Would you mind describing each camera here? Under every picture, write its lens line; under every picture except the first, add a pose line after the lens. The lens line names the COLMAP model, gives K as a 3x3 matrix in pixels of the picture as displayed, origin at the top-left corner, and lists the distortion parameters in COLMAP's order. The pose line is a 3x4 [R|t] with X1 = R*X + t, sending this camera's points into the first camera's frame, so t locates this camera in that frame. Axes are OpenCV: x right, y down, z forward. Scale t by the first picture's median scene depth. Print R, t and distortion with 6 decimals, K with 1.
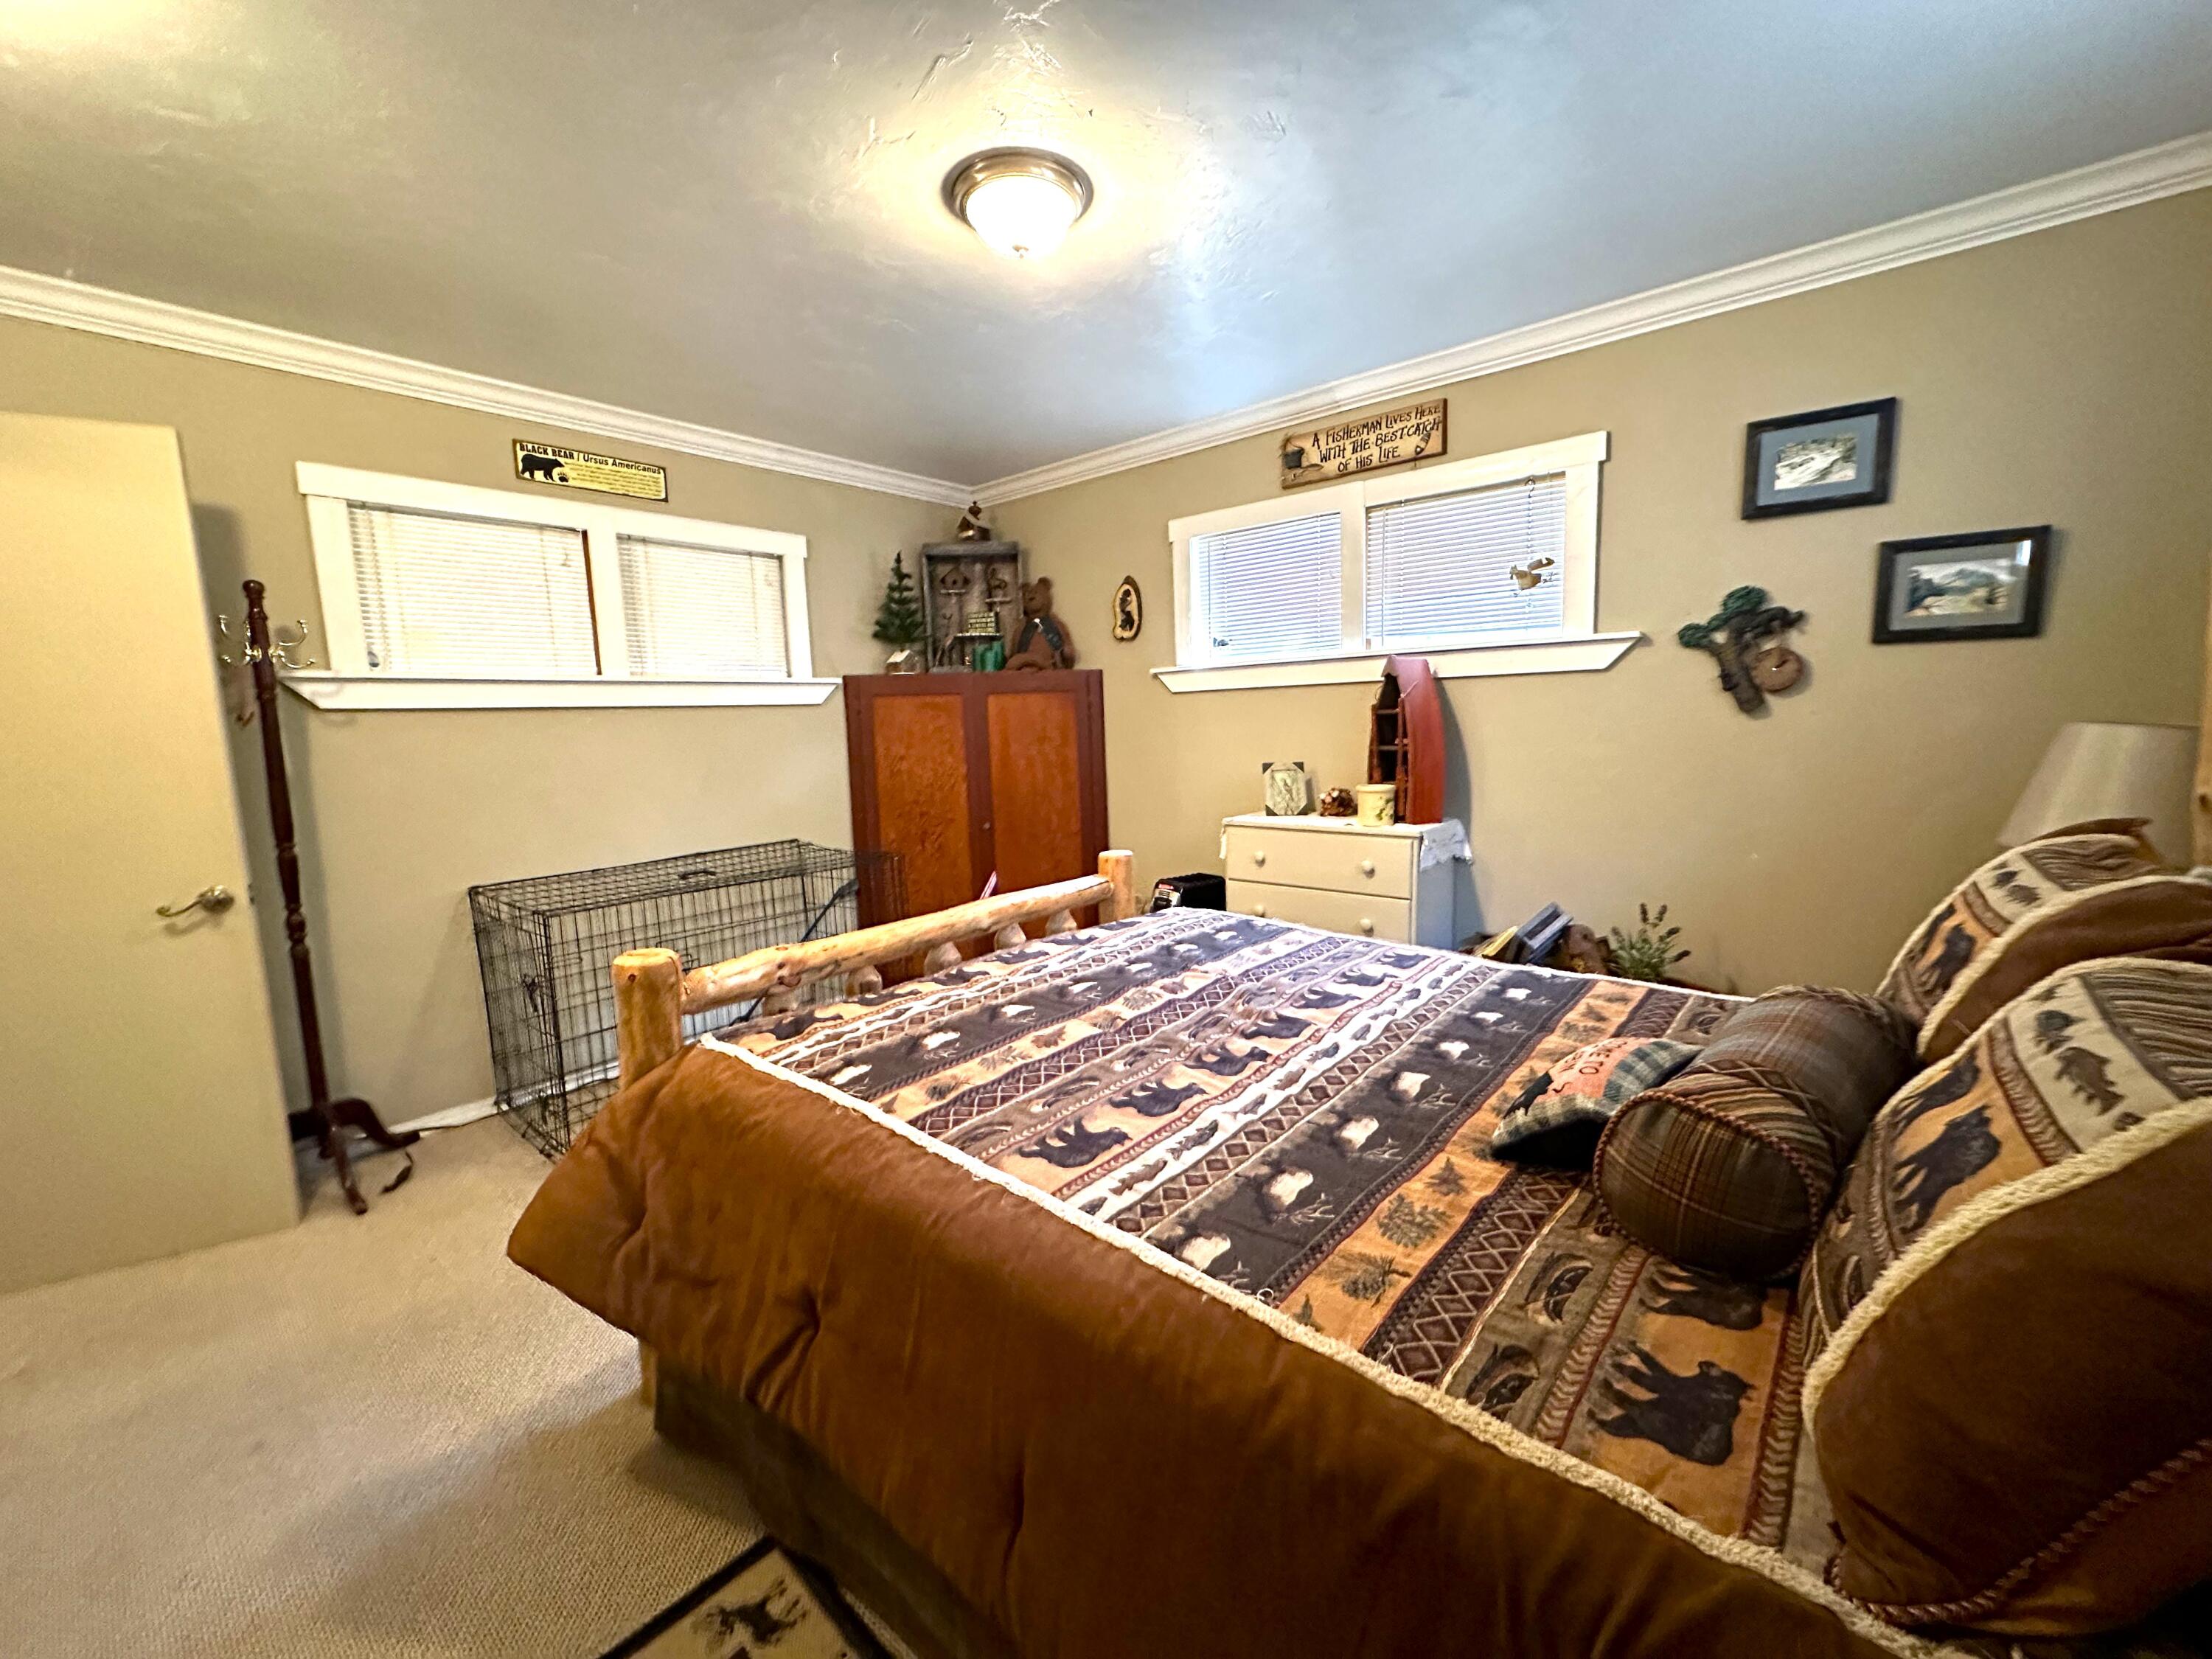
lens RADIAL K [[881.0, 0, 1103.8], [0, 881.0, 827.9], [0, 0, 1]] dist [-0.003229, 0.000333]
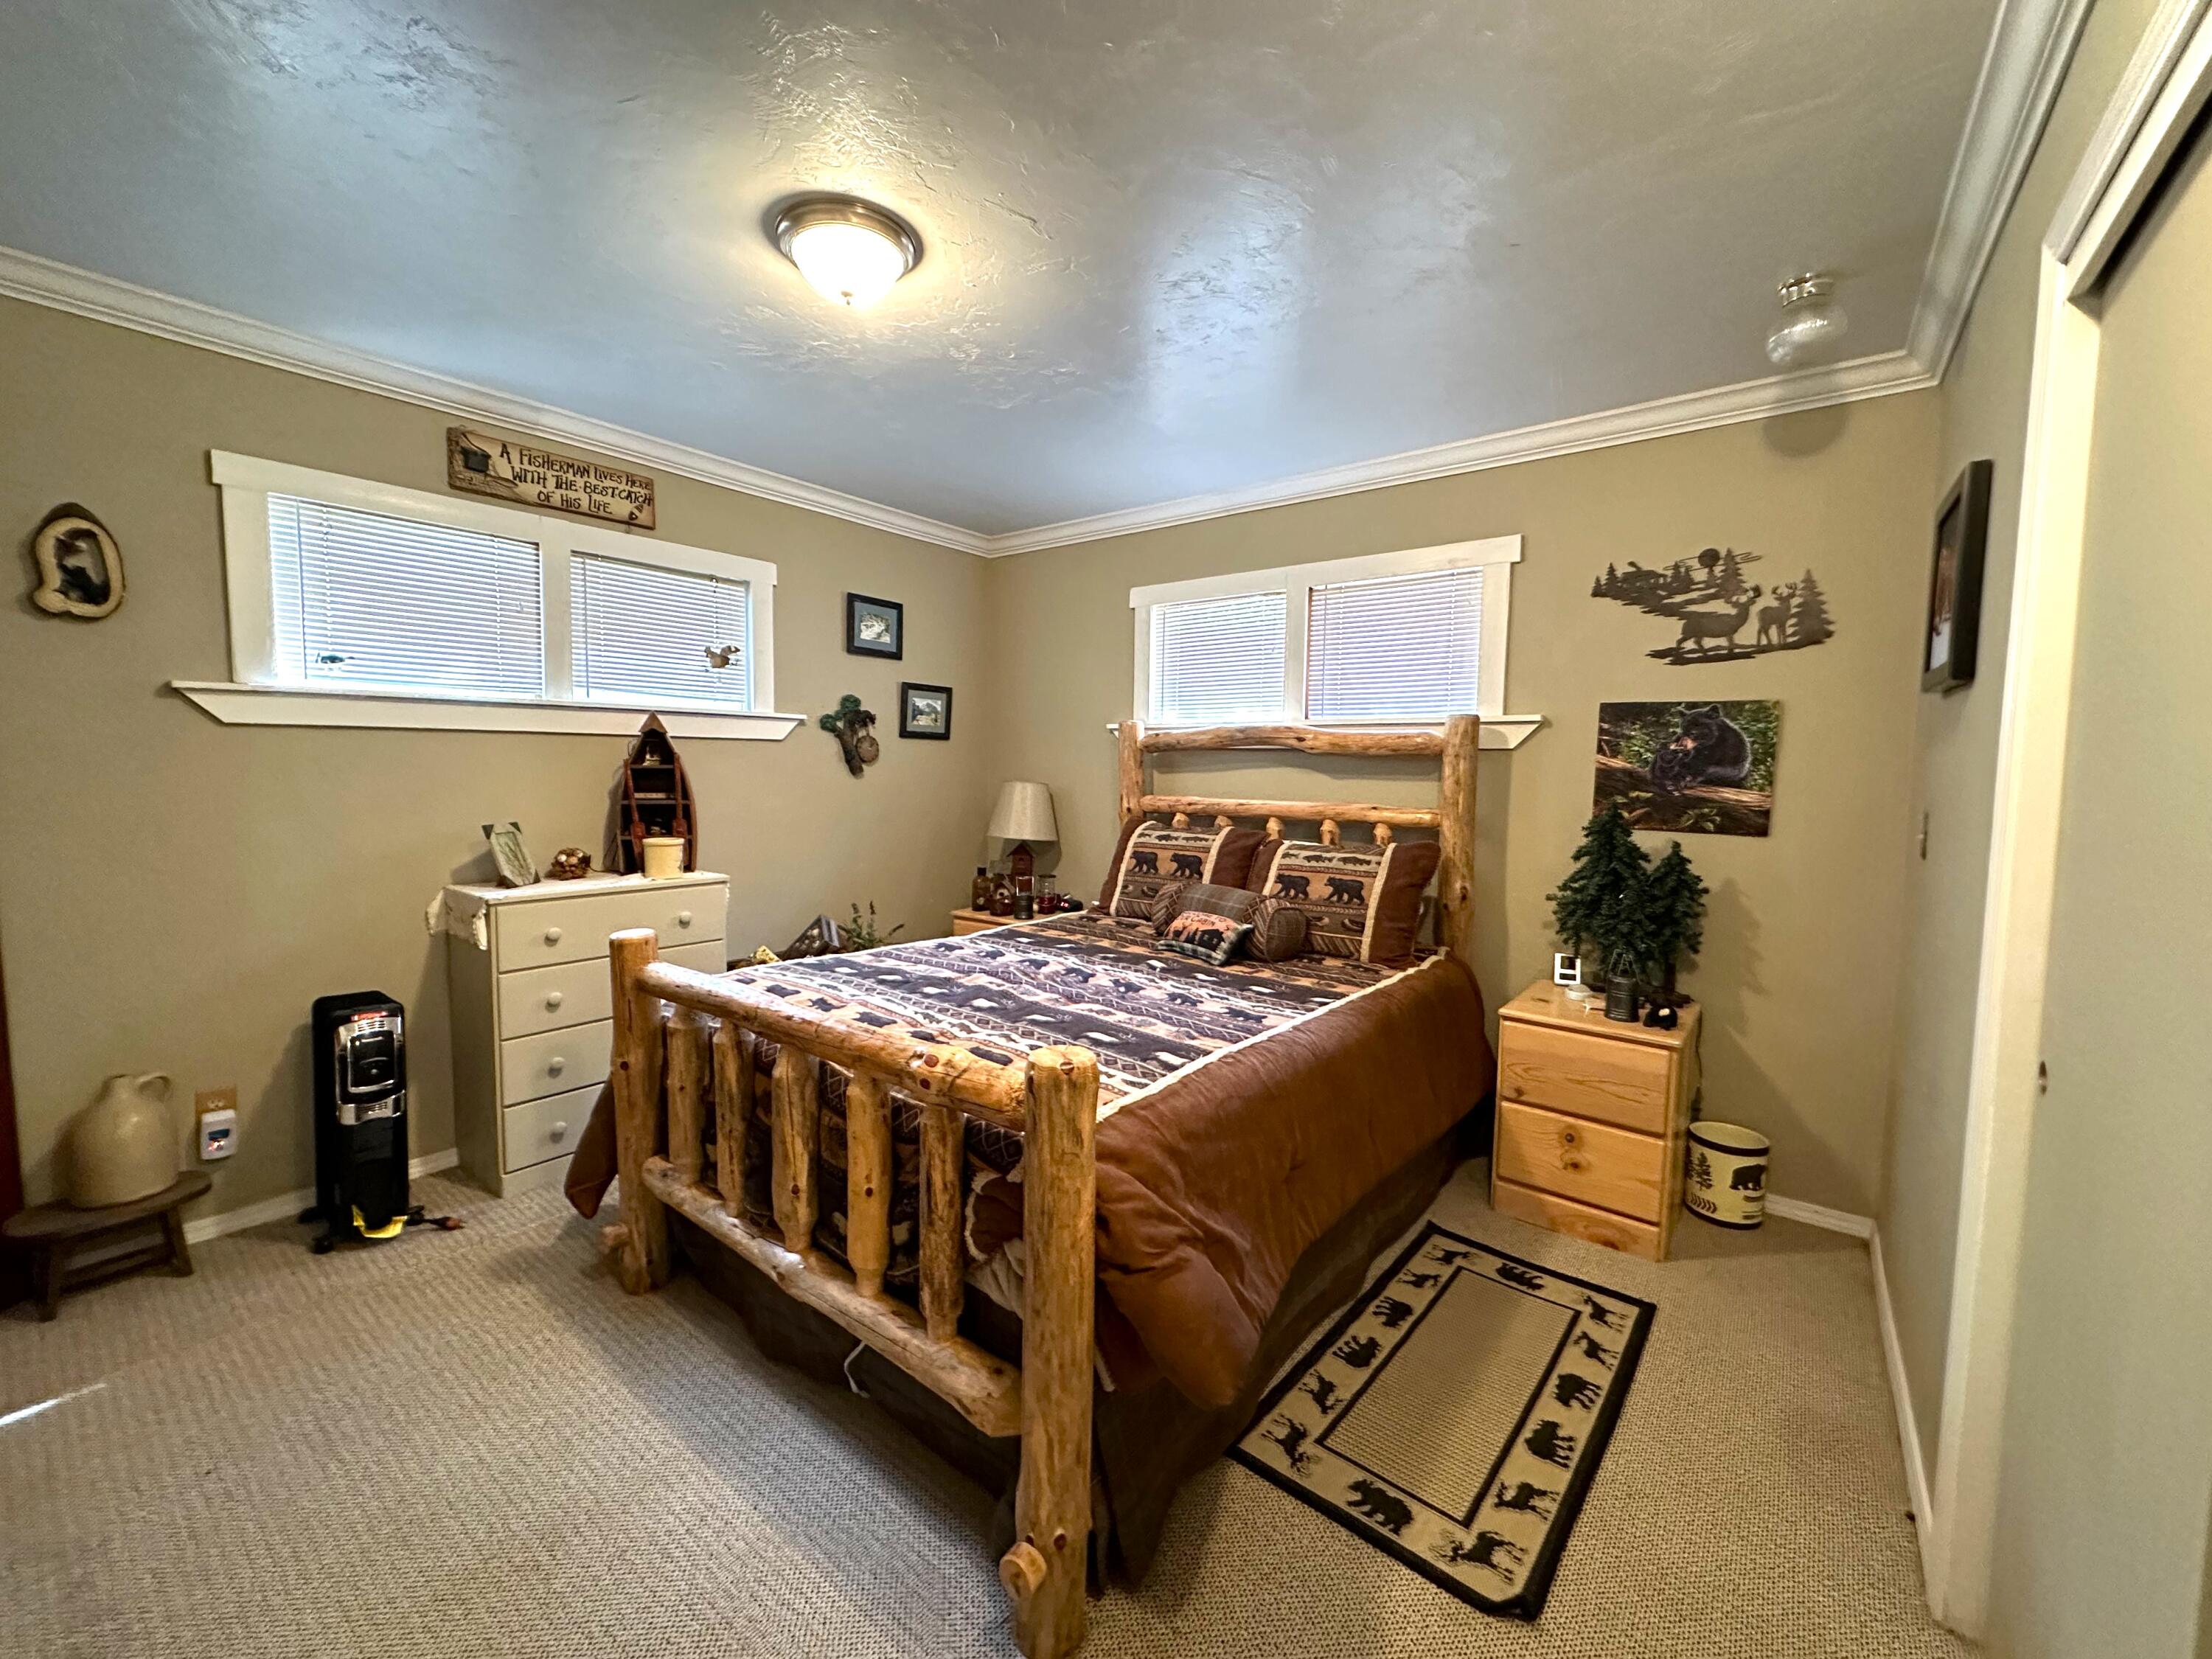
lens RADIAL K [[881.0, 0, 1101.1], [0, 881.0, 830.8], [0, 0, 1]] dist [-0.003229, 0.000333]
pose [[-0.043718, -0.047209, 0.997928, -0.887836], [0.110698, 0.992503, 0.051802, -0.065686], [-0.992892, 0.112733, -0.038164, 0.655045]]
